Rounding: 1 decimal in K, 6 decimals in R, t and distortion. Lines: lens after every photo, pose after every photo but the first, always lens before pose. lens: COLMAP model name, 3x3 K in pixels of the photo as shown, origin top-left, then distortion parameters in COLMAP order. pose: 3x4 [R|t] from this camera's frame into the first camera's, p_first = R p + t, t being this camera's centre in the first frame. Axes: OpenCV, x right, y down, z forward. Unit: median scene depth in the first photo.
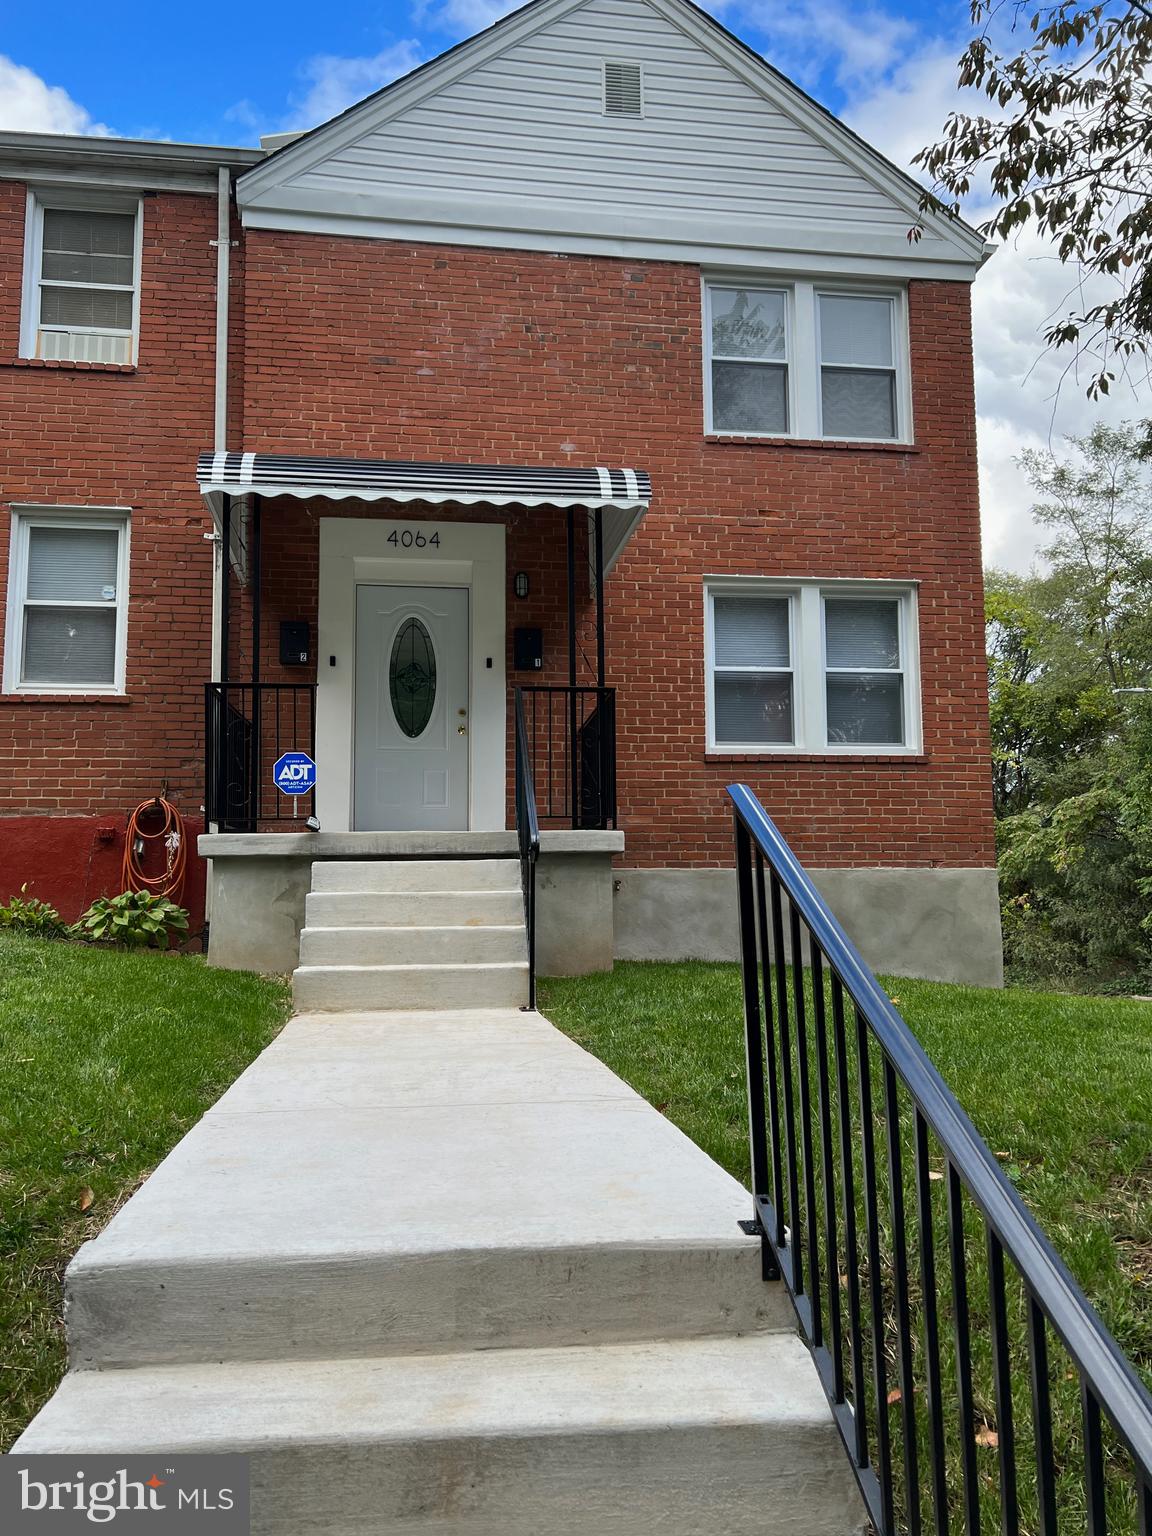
lens RADIAL K [[1197.2, 0, 576.0], [0, 1197.2, 768.0], [0, 0, 1]] dist [0.104821, 0.000091]
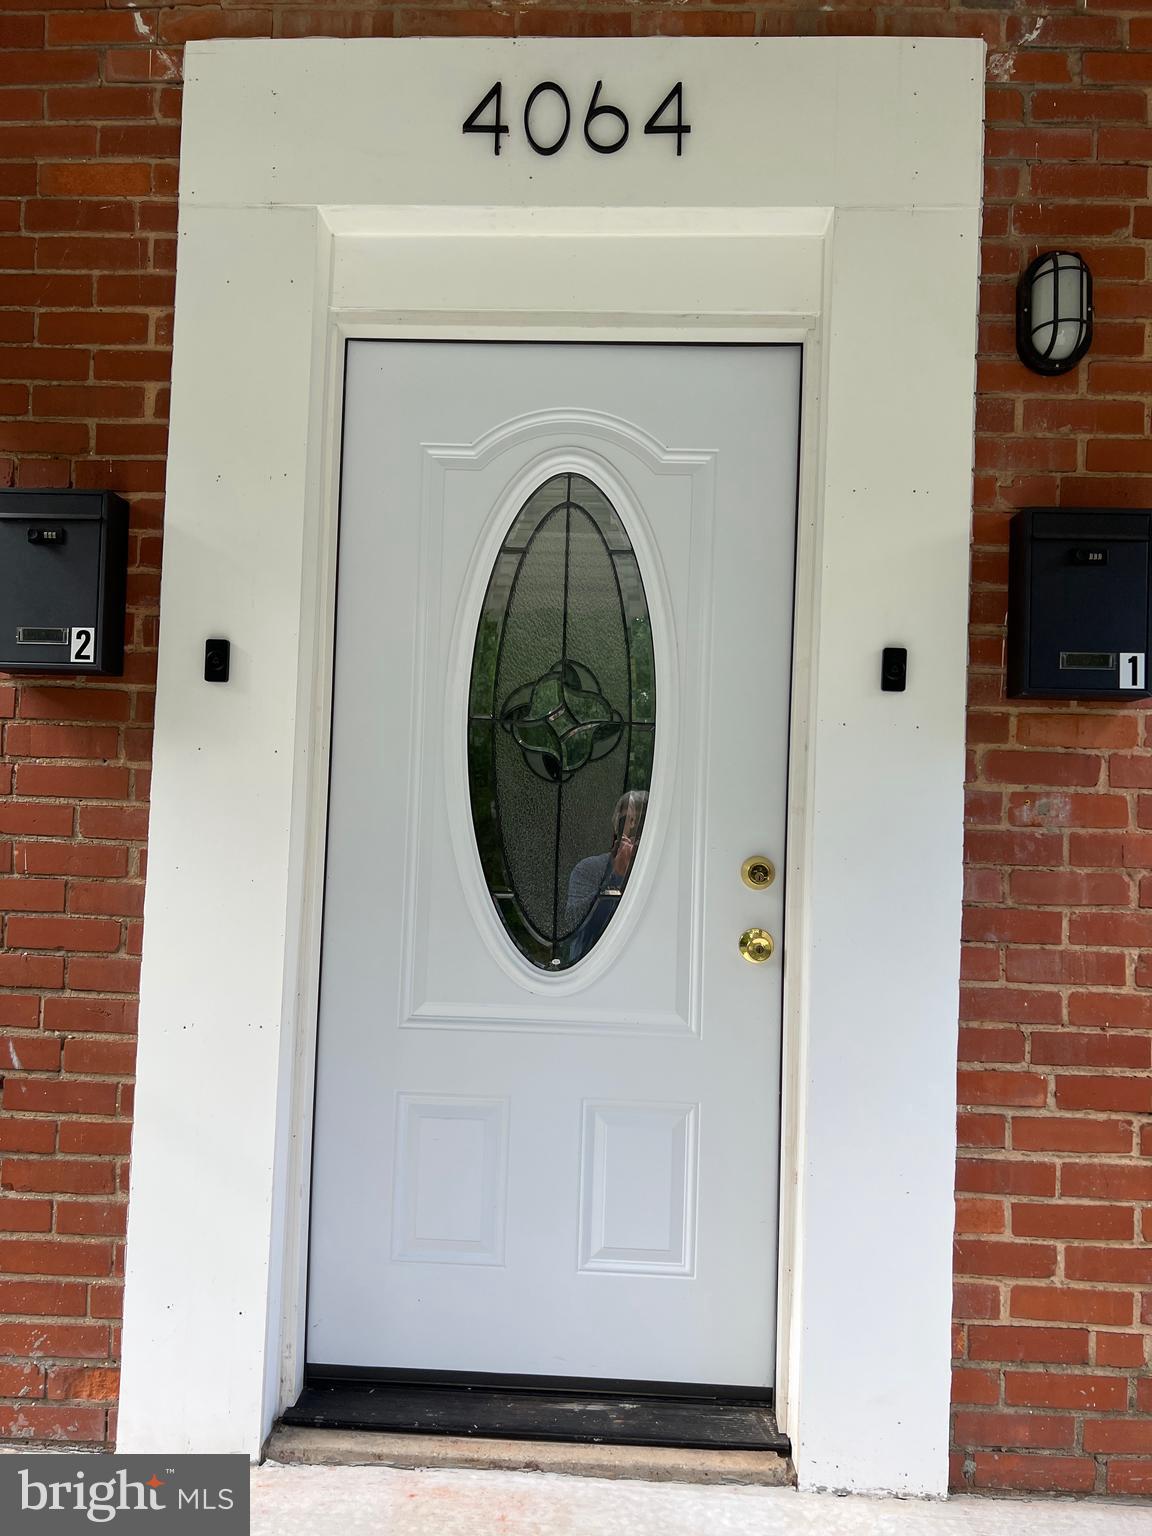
lens RADIAL K [[1152.3, 0, 568.1], [0, 1152.3, 781.0], [0, 0, 1]] dist [0.057290, -0.047214]
pose [[0.978524, 0.034938, -0.203149, -0.086894], [-0.018196, 0.996325, 0.083703, -0.083609], [0.205327, -0.078209, 0.975563, 0.774020]]
